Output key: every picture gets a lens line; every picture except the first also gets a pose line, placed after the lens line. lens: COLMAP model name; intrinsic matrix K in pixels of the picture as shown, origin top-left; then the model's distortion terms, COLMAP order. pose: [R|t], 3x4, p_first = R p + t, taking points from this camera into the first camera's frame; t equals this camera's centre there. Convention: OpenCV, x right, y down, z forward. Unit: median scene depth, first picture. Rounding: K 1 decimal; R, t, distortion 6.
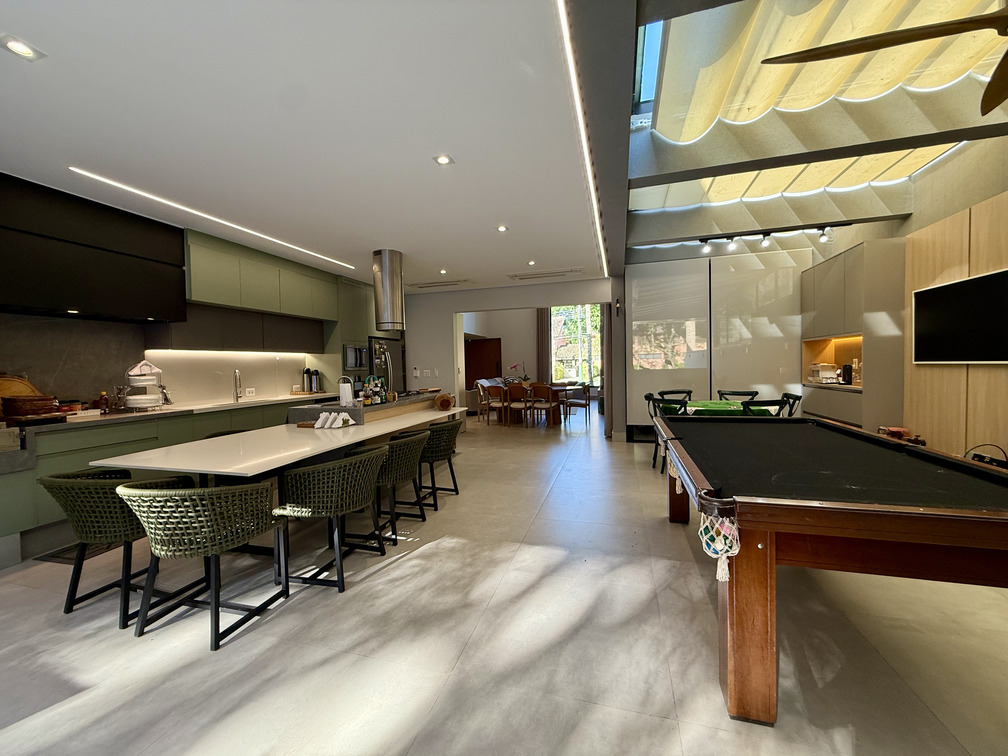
lens RADIAL K [[402.2, 0, 500.0], [0, 402.2, 377.2], [0, 0, 1]] dist [0.001726, -0.000857]
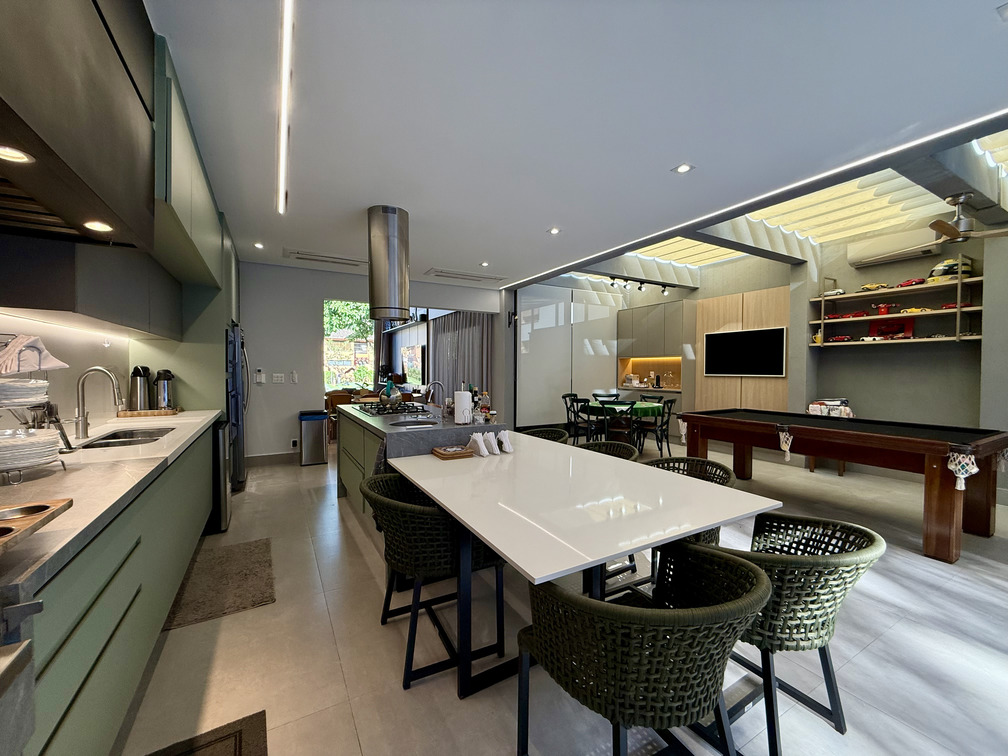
lens RADIAL K [[402.2, 0, 499.9], [0, 402.2, 377.9], [0, 0, 1]] dist [0.001726, -0.000857]
pose [[0.694193, 0.010477, 0.719713, -0.843637], [0.001229, 0.999875, -0.015740, 0.002545], [-0.719788, 0.011811, 0.694094, 0.448671]]
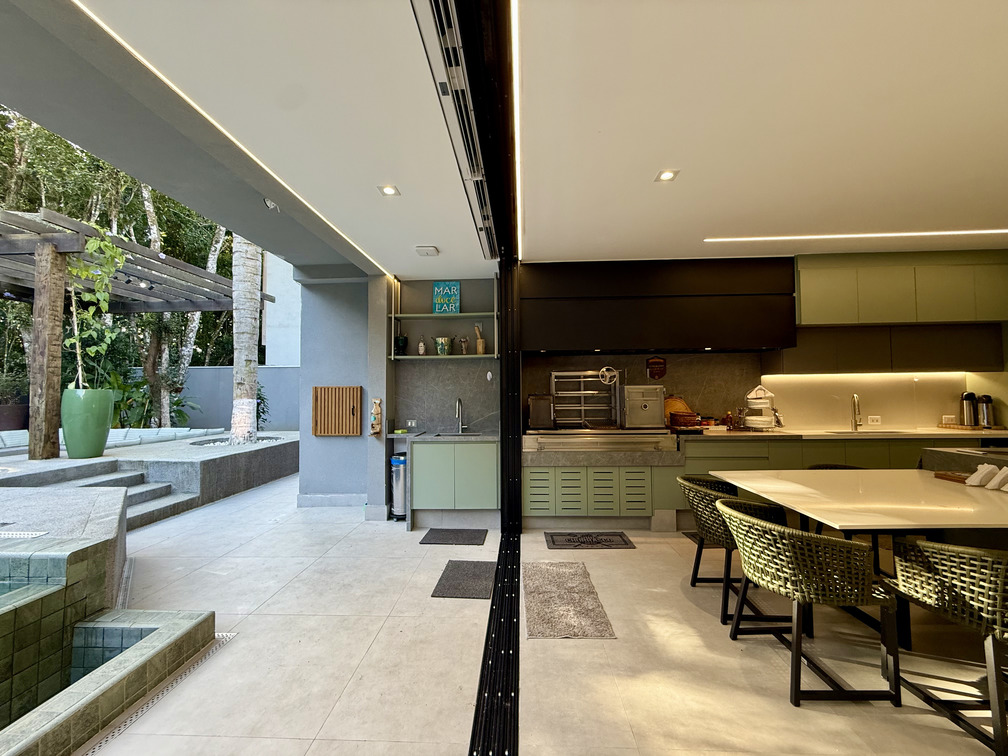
lens RADIAL K [[402.2, 0, 500.8], [0, 402.2, 377.4], [0, 0, 1]] dist [0.001726, -0.000857]
pose [[0.236622, -0.016828, -0.971456, 0.024741], [-0.022593, 0.999484, -0.022817, -0.022047], [0.971339, 0.027347, 0.236120, 0.045518]]
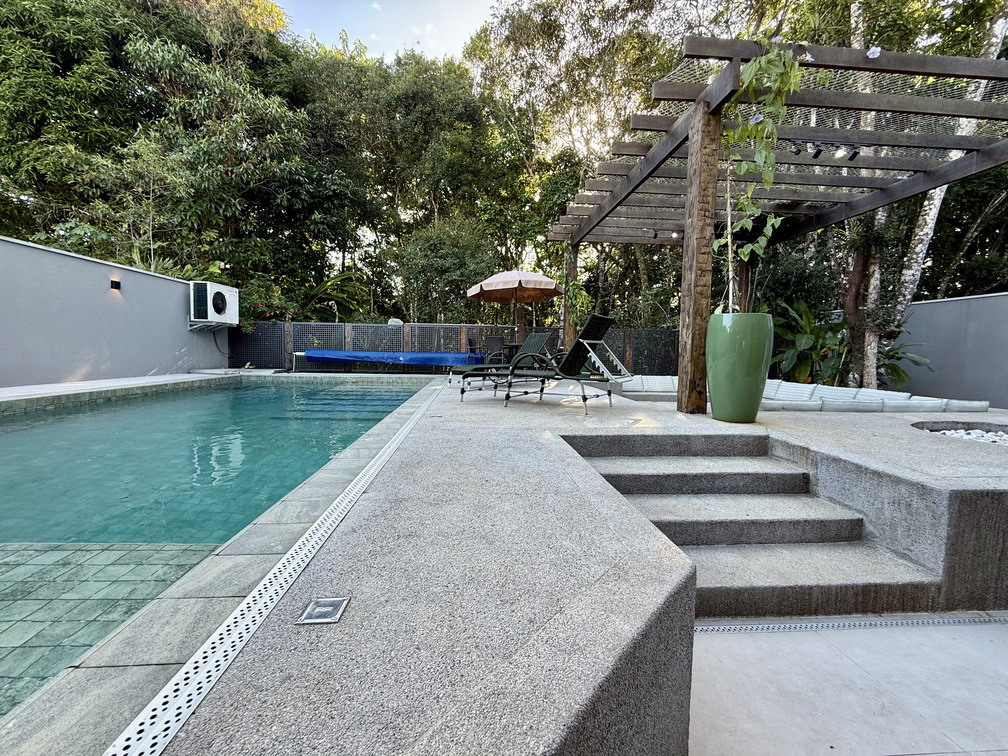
lens RADIAL K [[402.2, 0, 500.5], [0, 402.2, 377.6], [0, 0, 1]] dist [0.001726, -0.000857]
pose [[-0.934407, 0.032192, -0.354751, -0.863706], [-0.003834, 0.994941, 0.100387, 0.069945], [0.356188, 0.095162, -0.929556, -0.365001]]
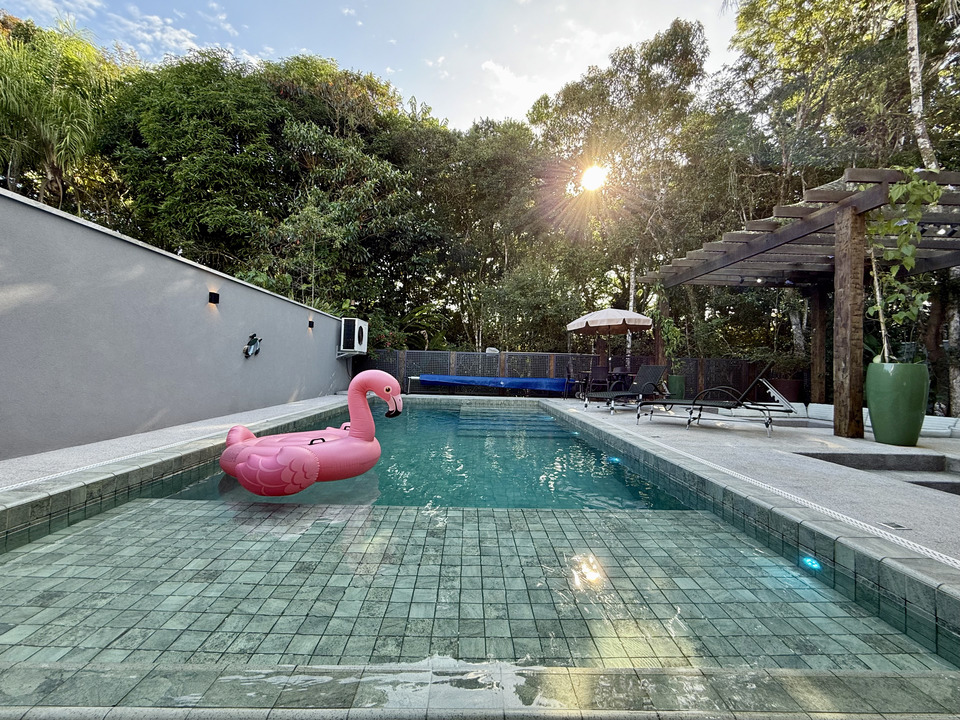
lens RADIAL K [[402.6, 0, 477.5], [0, 402.6, 359.2], [0, 0, 1]] dist [-0.000704, 0.000970]
pose [[-0.951053, -0.007995, -0.308924, -0.142946], [-0.011920, 0.999870, 0.010820, 0.008272], [0.308797, 0.013973, -0.951025, -0.272309]]
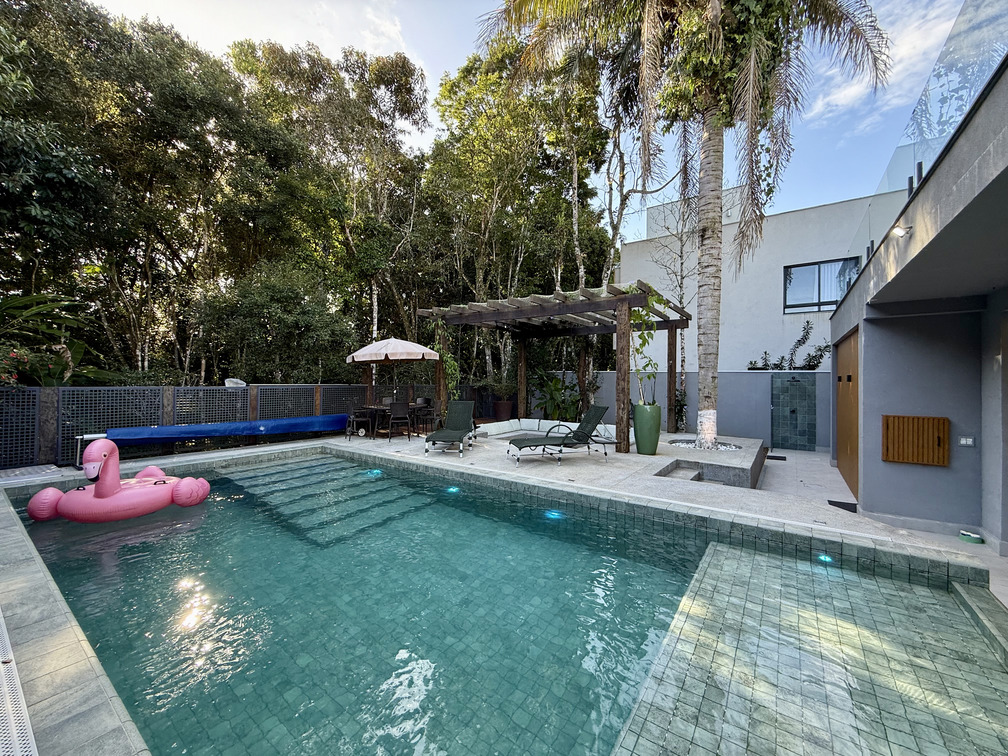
lens RADIAL K [[402.2, 0, 502.7], [0, 402.2, 377.0], [0, 0, 1]] dist [0.001726, -0.000857]
pose [[-0.325016, 0.012663, -0.945624, 0.377004], [-0.026381, 0.999400, 0.022451, -0.138715], [0.945341, 0.032244, -0.324487, -1.052341]]
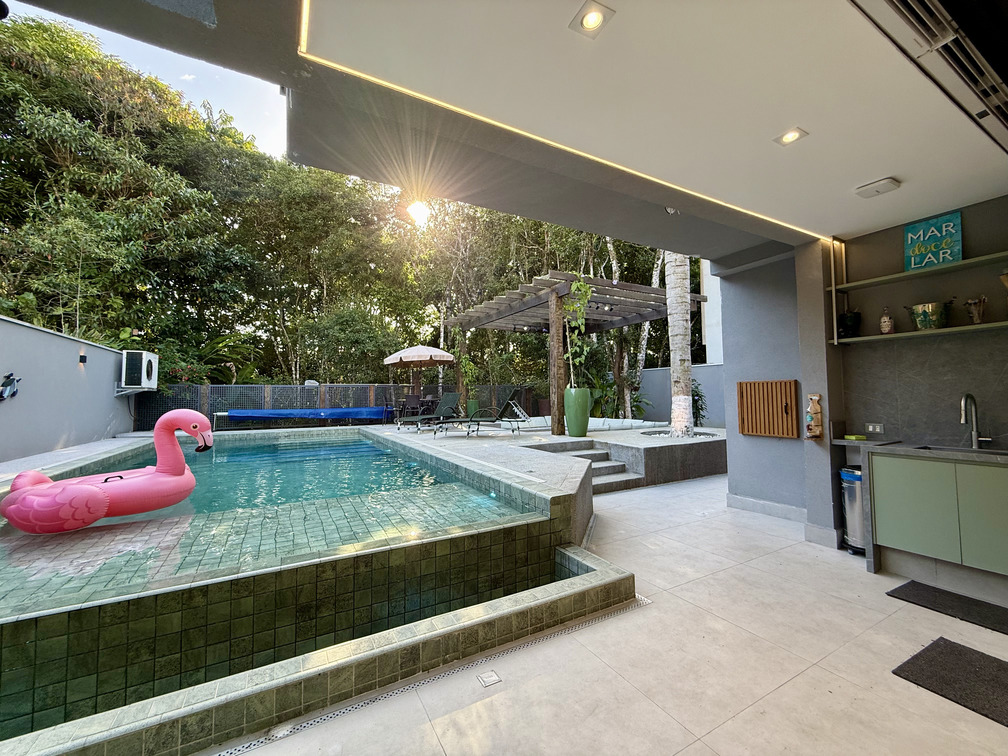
lens RADIAL K [[402.2, 0, 501.7], [0, 402.2, 377.3], [0, 0, 1]] dist [0.001726, -0.000857]
pose [[-0.702975, -0.001686, -0.711213, -0.002482], [0.010197, 0.999871, -0.012449, -0.014733], [0.711142, -0.016003, -0.702867, 0.116897]]
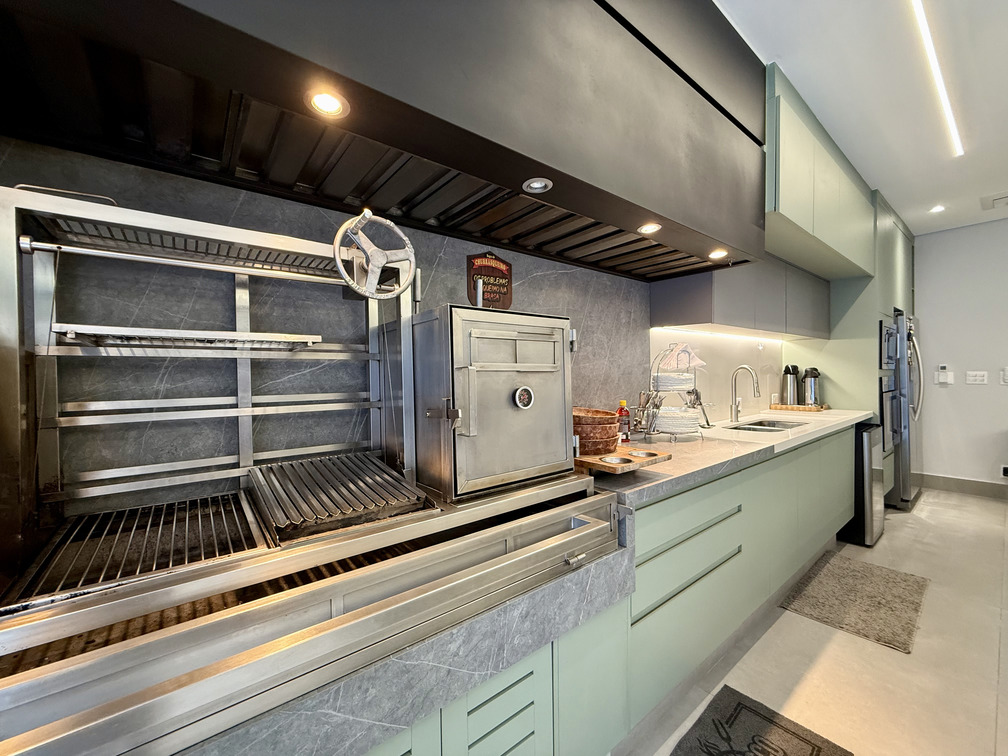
lens RADIAL K [[402.2, 0, 502.5], [0, 402.2, 377.3], [0, 0, 1]] dist [0.001726, -0.000857]
pose [[0.817193, 0.016448, -0.576130, -0.767452], [-0.021968, 0.999755, -0.002618, 0.009382], [0.575946, 0.014796, 0.817354, 0.436381]]
